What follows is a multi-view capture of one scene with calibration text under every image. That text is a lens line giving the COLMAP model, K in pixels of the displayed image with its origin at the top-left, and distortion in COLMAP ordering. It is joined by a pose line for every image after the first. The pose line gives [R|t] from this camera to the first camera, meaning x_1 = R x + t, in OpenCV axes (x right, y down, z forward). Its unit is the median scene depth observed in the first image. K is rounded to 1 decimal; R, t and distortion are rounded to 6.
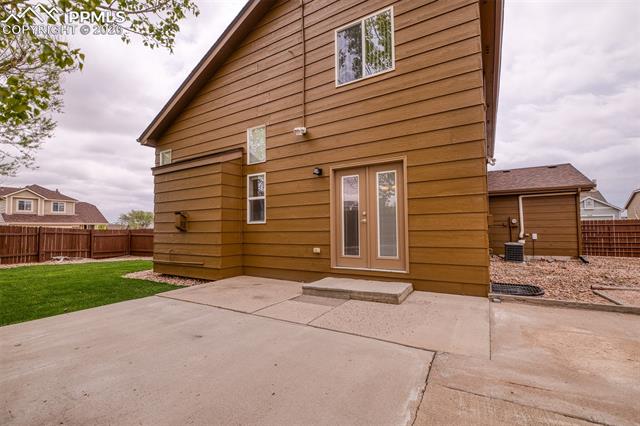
lens RADIAL K [[278.2, 0, 323.1], [0, 278.2, 215.9], [0, 0, 1]] dist [0.000969, -0.011689]
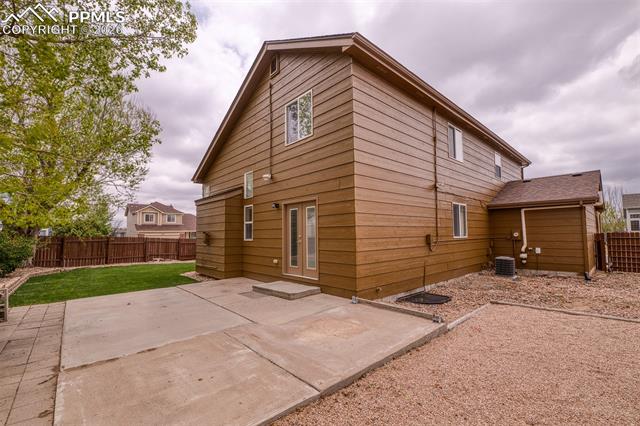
lens RADIAL K [[278.2, 0, 323.1], [0, 278.2, 215.9], [0, 0, 1]] dist [0.000969, -0.011689]
pose [[0.957814, -0.017862, -0.286833, 0.512743], [0.013597, 0.999765, -0.016855, -0.066751], [0.287067, 0.012244, 0.957832, -0.239984]]
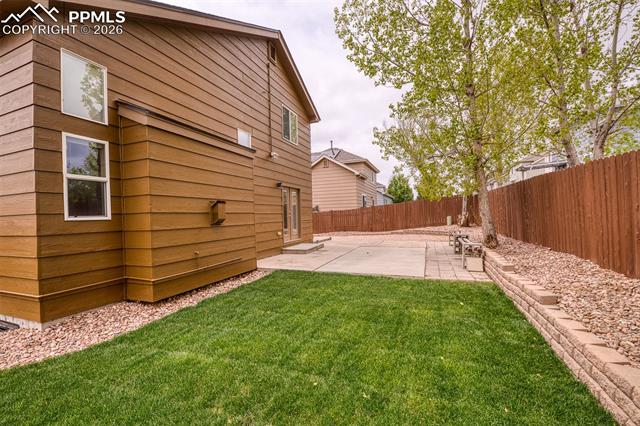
lens RADIAL K [[278.2, 0, 323.1], [0, 278.2, 215.9], [0, 0, 1]] dist [0.000969, -0.011689]
pose [[-0.183396, 0.022101, 0.982791, -1.349469], [-0.003944, 0.999723, -0.023218, 0.047455], [-0.983031, -0.008134, -0.183258, 0.856948]]
